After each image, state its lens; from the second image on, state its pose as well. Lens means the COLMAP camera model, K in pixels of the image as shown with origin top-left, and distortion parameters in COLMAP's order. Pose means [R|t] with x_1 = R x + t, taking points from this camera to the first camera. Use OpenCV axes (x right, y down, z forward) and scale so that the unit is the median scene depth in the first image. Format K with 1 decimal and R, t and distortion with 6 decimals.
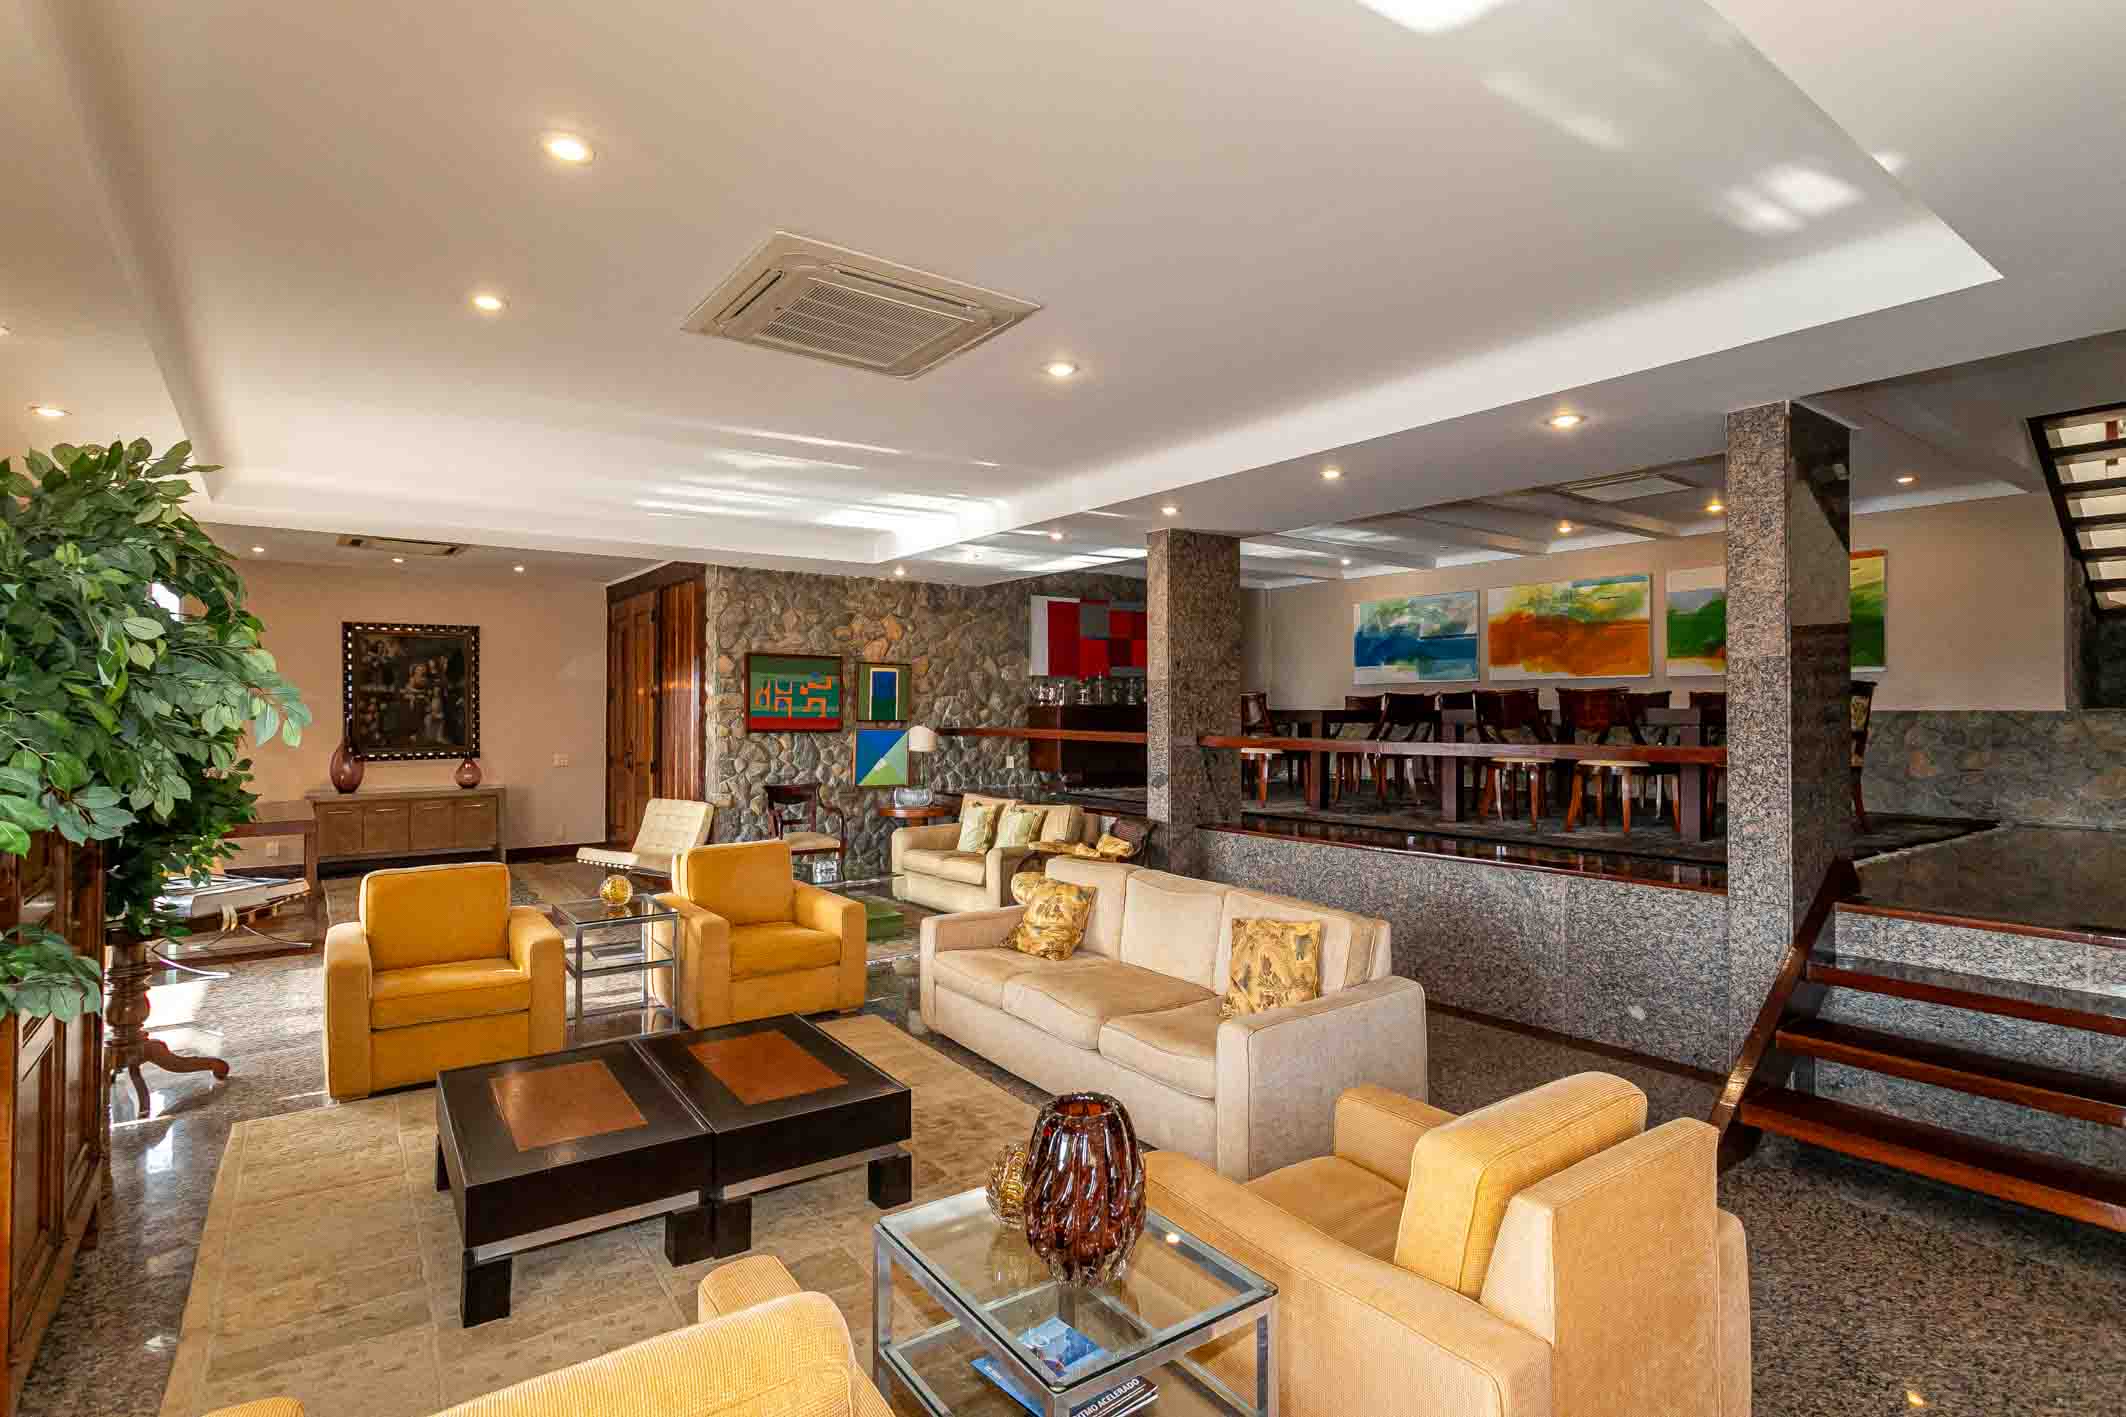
lens RADIAL K [[1044.7, 0, 1094.3], [0, 1044.7, 702.3], [0, 0, 1]] dist [-0.005191, 0.001388]
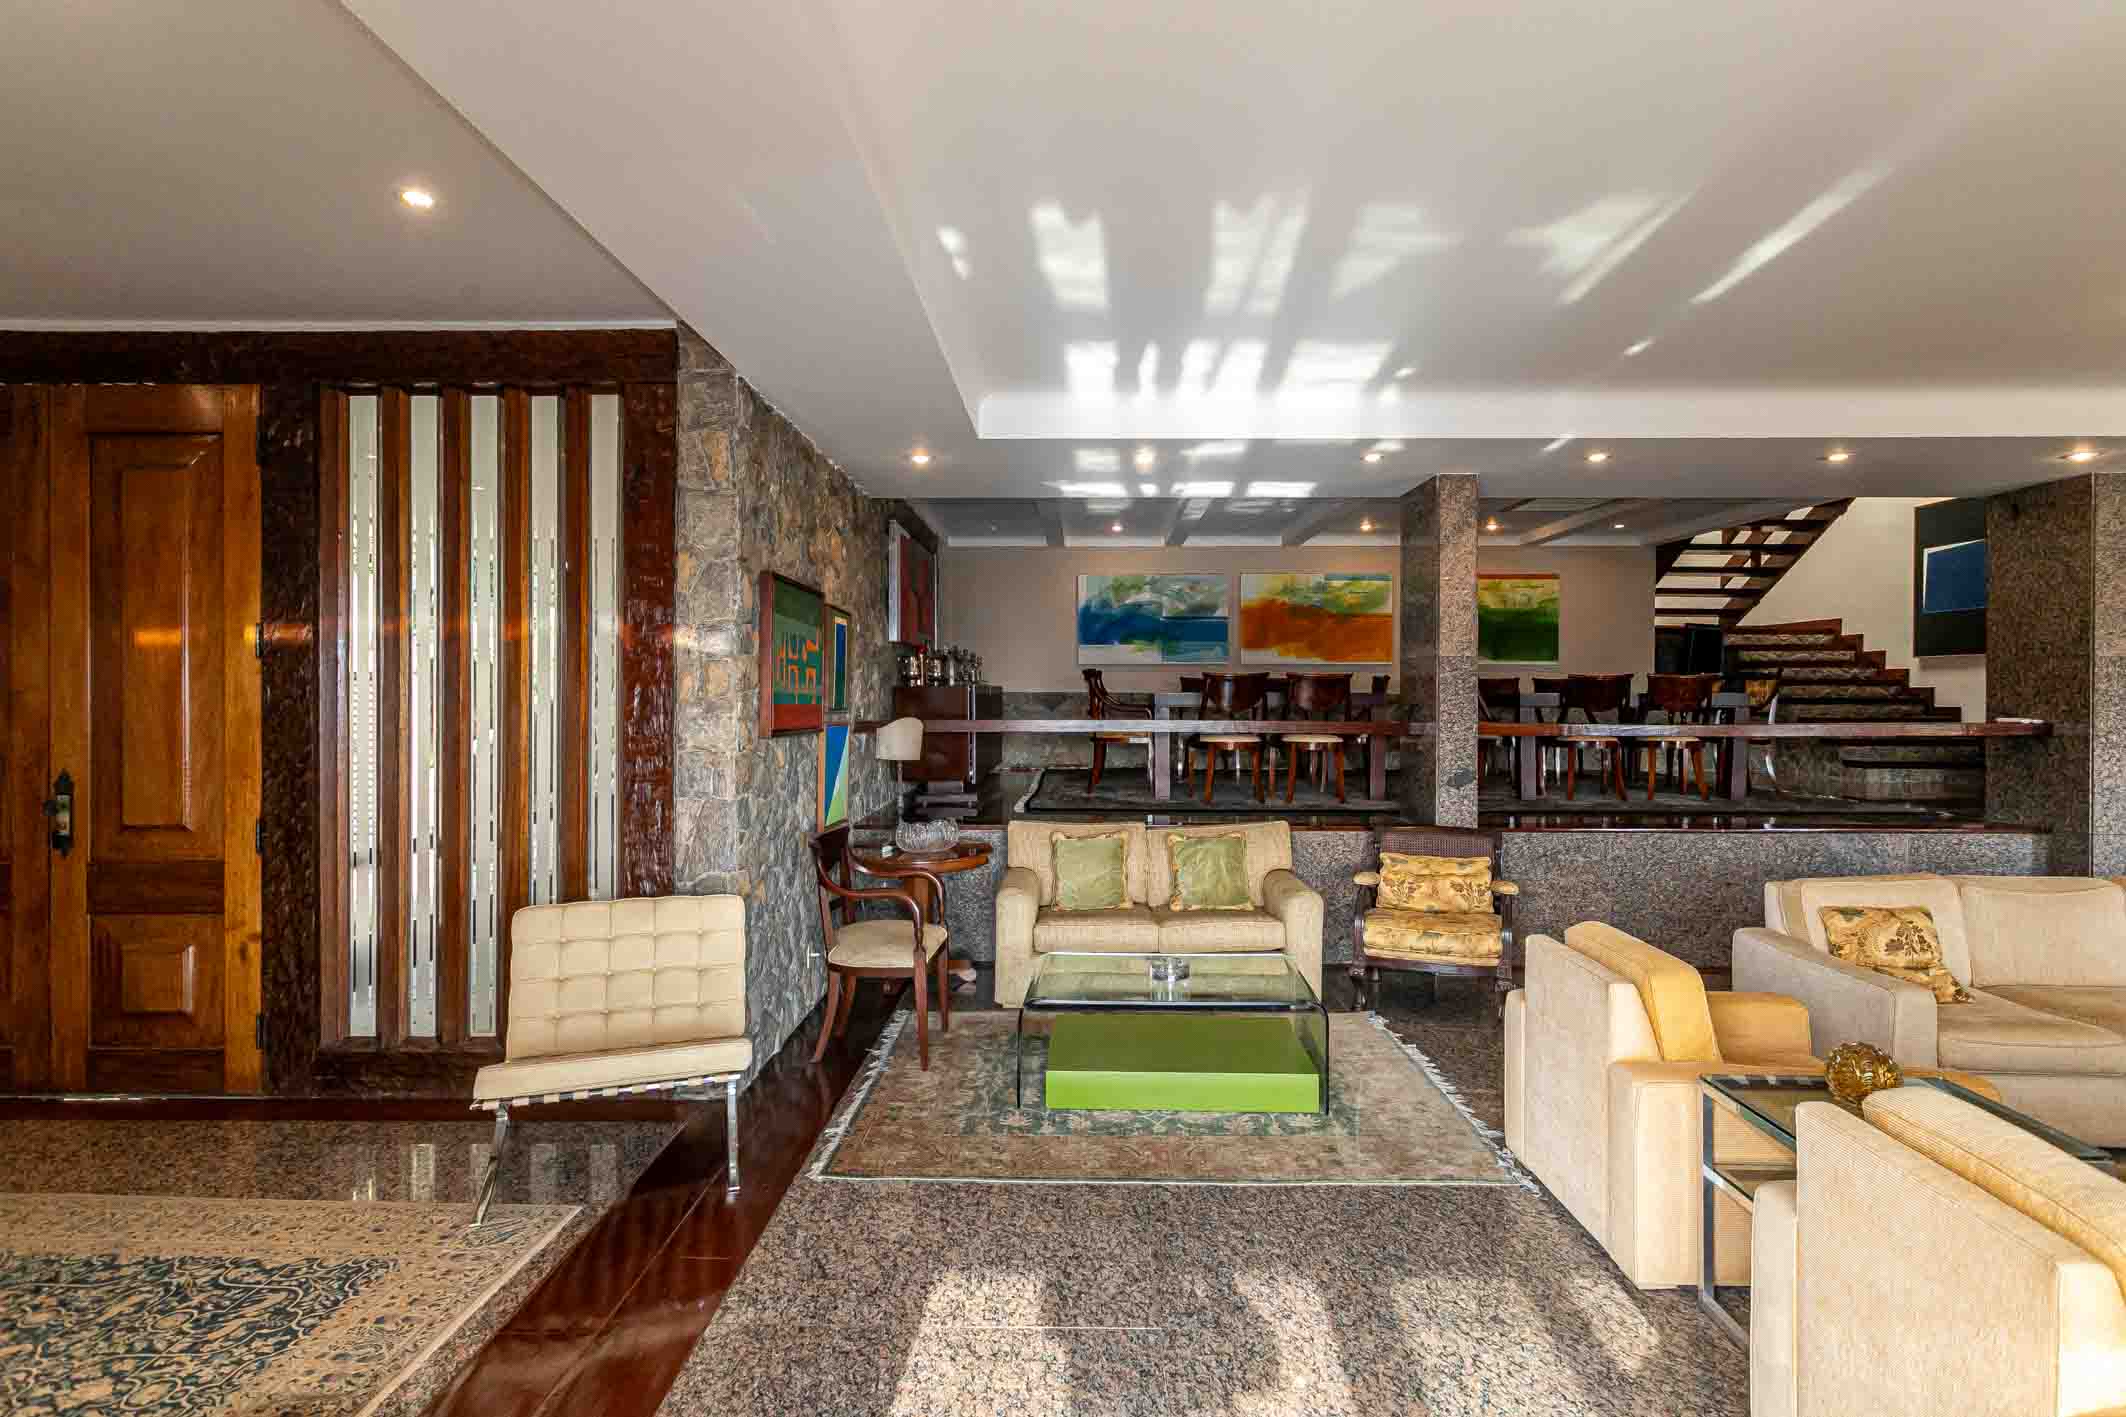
lens RADIAL K [[1044.7, 0, 1074.0], [0, 1044.7, 699.5], [0, 0, 1]] dist [-0.005191, 0.001388]
pose [[0.618271, -0.003035, 0.785959, -0.593752], [-0.008910, 0.999901, 0.010870, 0.004894], [-0.785914, -0.013723, 0.618183, 0.566144]]
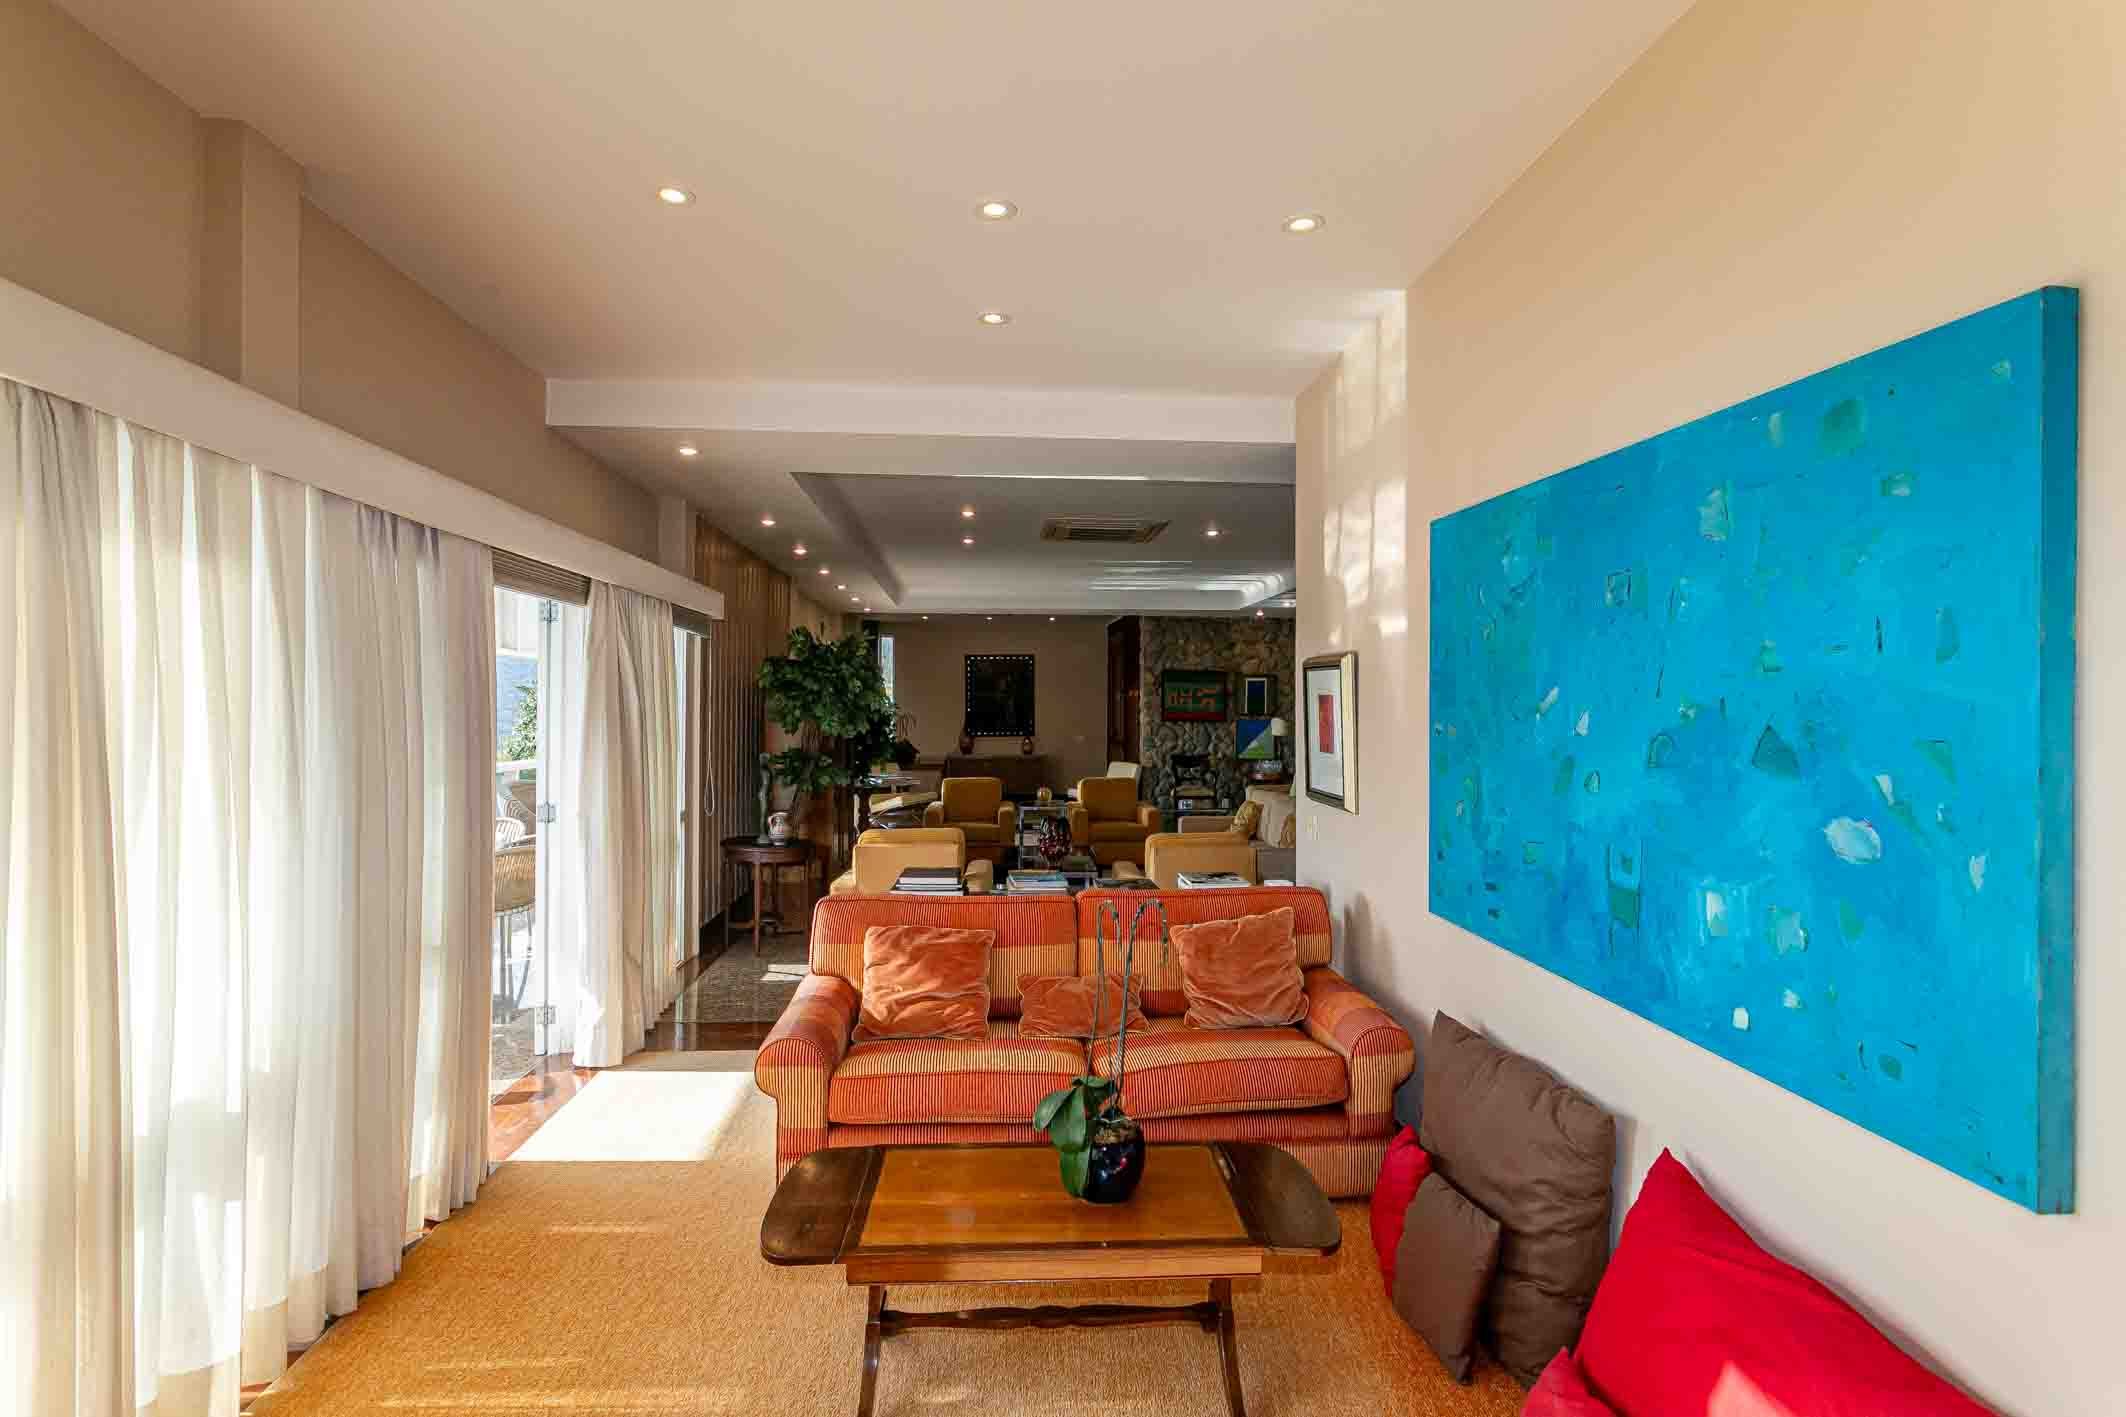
lens RADIAL K [[1044.7, 0, 1073.7], [0, 1044.7, 696.6], [0, 0, 1]] dist [-0.005191, 0.001388]
pose [[0.842259, -0.001891, -0.539070, 0.386647], [-0.001014, 0.999987, -0.005093, 0.000496], [0.539073, 0.004837, 0.842245, -0.382904]]
